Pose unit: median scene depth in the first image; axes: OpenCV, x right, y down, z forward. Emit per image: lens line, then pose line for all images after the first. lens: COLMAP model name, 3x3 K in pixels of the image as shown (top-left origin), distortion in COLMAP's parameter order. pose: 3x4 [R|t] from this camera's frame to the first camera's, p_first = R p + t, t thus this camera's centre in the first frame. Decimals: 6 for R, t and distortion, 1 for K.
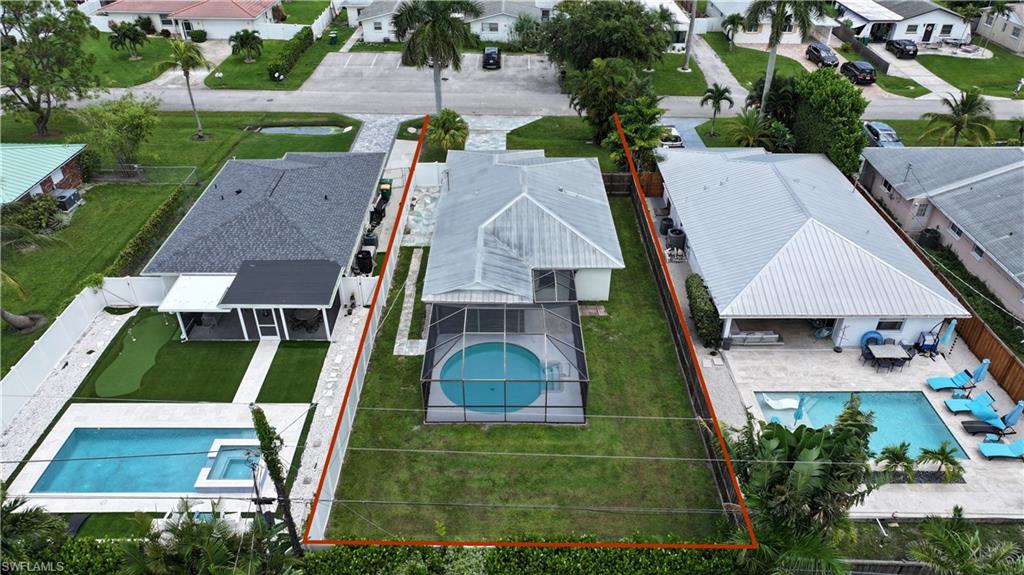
lens RADIAL K [[716.0, 0, 511.9], [0, 716.0, 283.5], [0, 0, 1]] dist [0.001673, 0.012868]
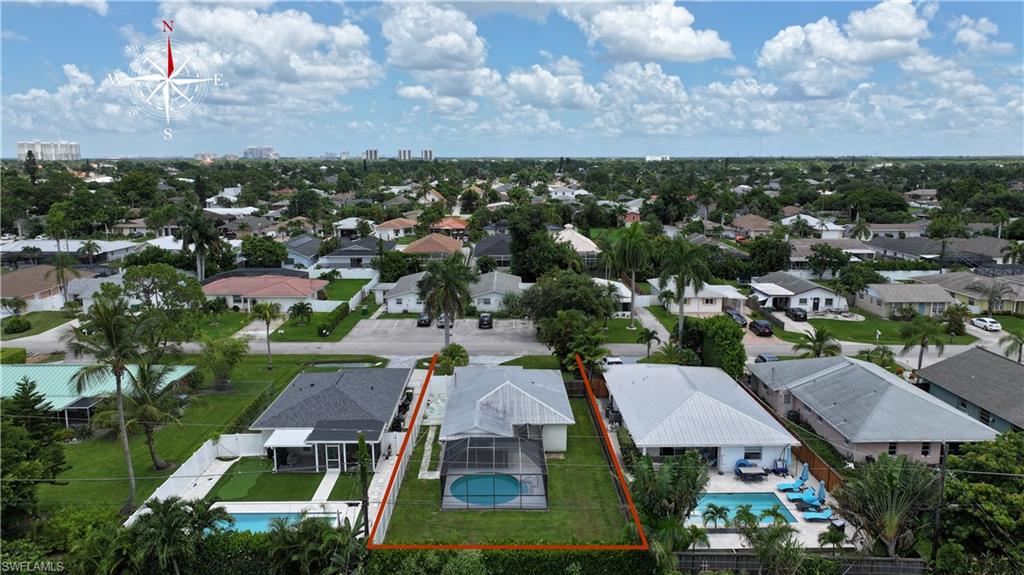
lens RADIAL K [[716.0, 0, 510.8], [0, 716.0, 281.8], [0, 0, 1]] dist [0.001673, 0.012868]
pose [[0.999926, -0.006596, 0.010269, 0.009946], [0.010189, 0.914281, -0.404952, 0.277338], [-0.006718, 0.405027, 0.914280, -0.426983]]
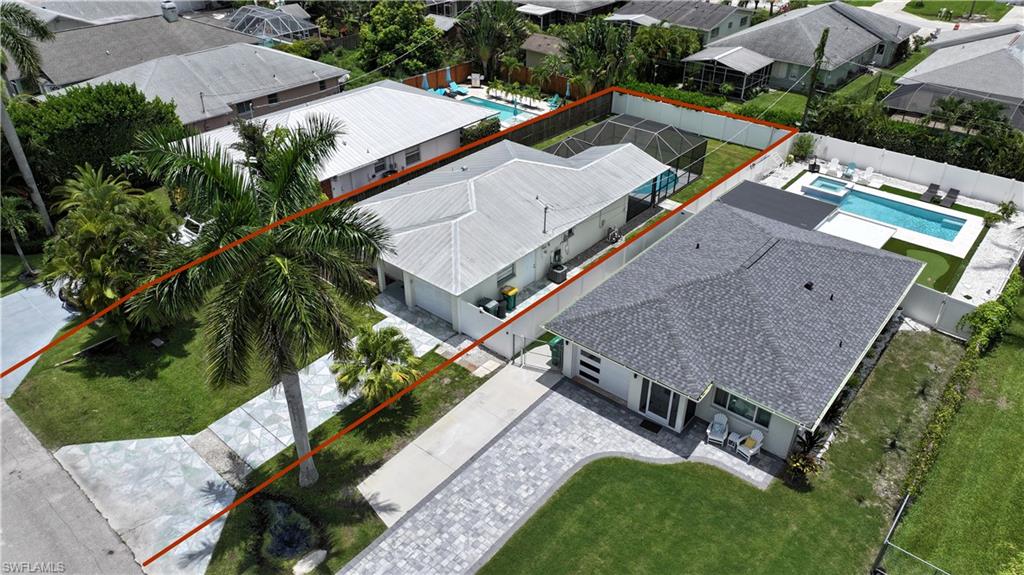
lens RADIAL K [[716.0, 0, 515.5], [0, 716.0, 285.3], [0, 0, 1]] dist [0.001673, 0.012868]
pose [[-0.764585, -0.351755, 0.540073, -0.544082], [0.352139, 0.473837, 0.807141, -0.797526], [-0.539823, 0.807308, -0.238421, 1.330306]]
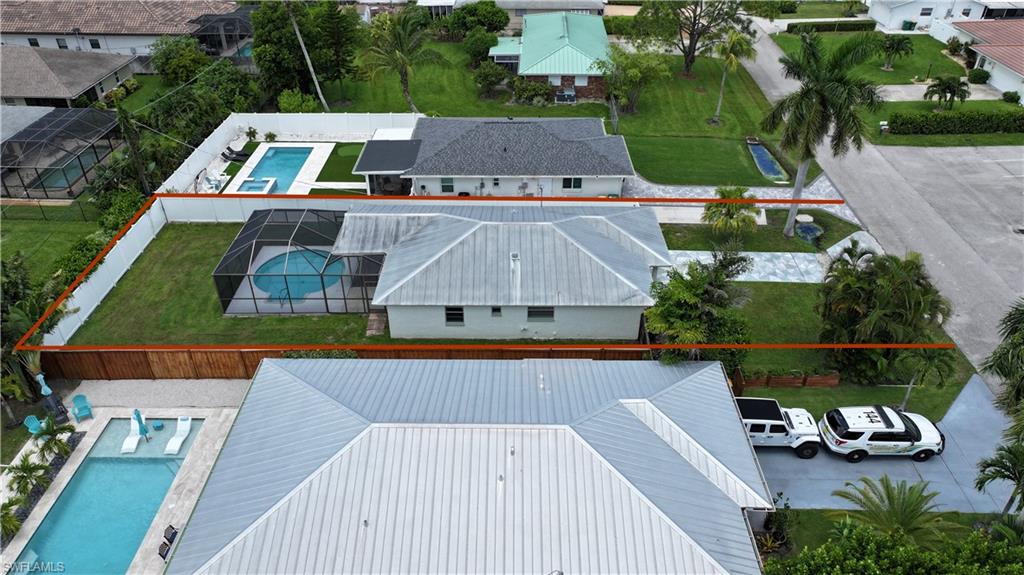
lens RADIAL K [[716.0, 0, 514.0], [0, 716.0, 286.2], [0, 0, 1]] dist [0.001673, 0.012868]
pose [[-0.012346, 0.555246, -0.831595, 0.818074], [-0.556001, 0.687423, 0.467239, -0.514789], [0.831090, 0.468136, 0.300230, 0.774002]]
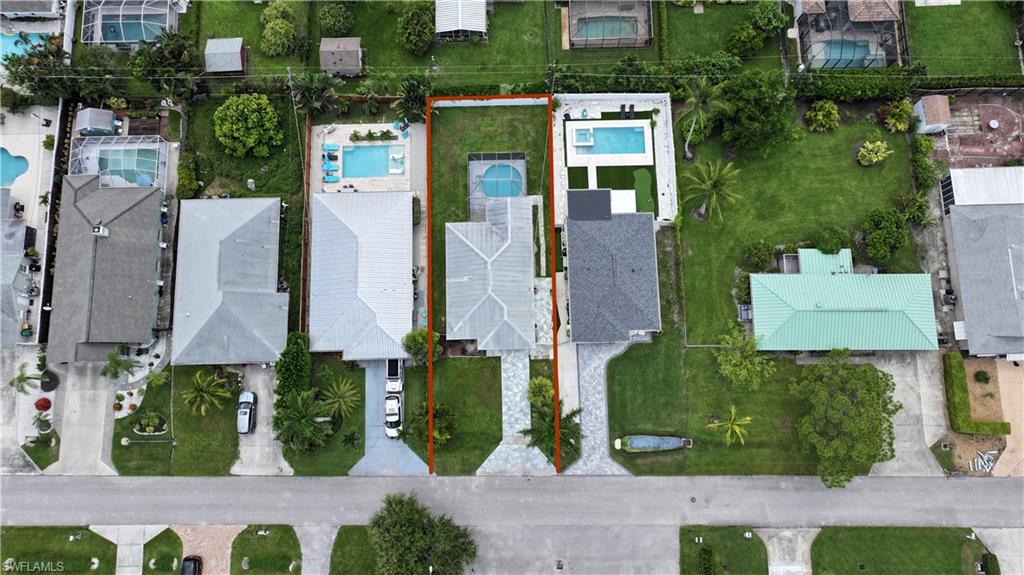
lens RADIAL K [[716.0, 0, 509.9], [0, 716.0, 285.1], [0, 0, 1]] dist [0.001673, 0.012868]
pose [[-0.999832, 0.016977, -0.006948, -0.025044], [-0.013092, -0.395124, 0.918534, -1.972835], [0.012849, 0.918471, 0.395280, 0.252248]]
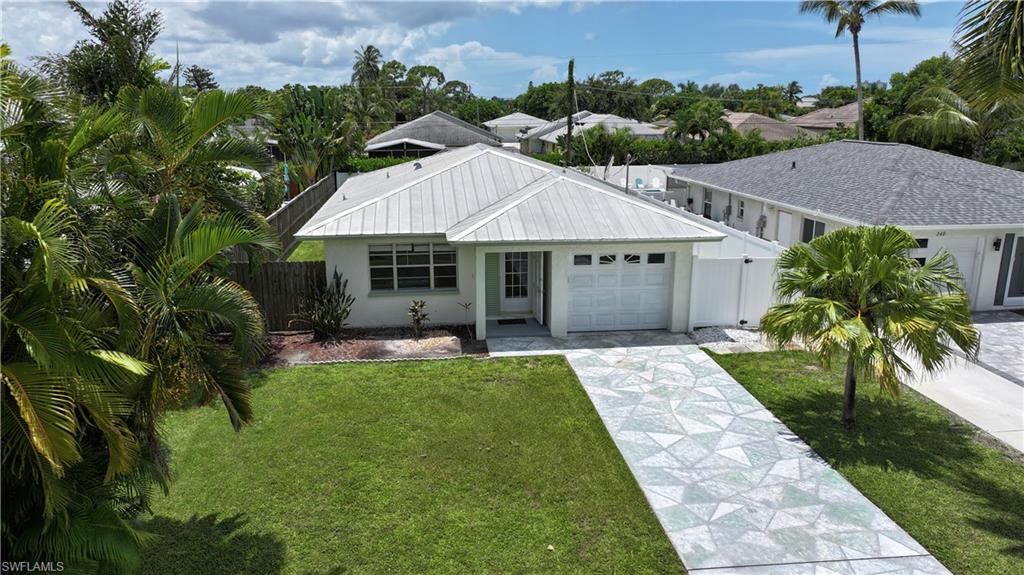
lens RADIAL K [[716.0, 0, 515.3], [0, 716.0, 283.6], [0, 0, 1]] dist [0.001673, 0.012868]
pose [[-0.991859, 0.025884, -0.124679, 0.065767], [-0.074588, 0.675472, 0.733604, -0.497030], [0.103206, 0.736931, -0.668043, 1.479120]]
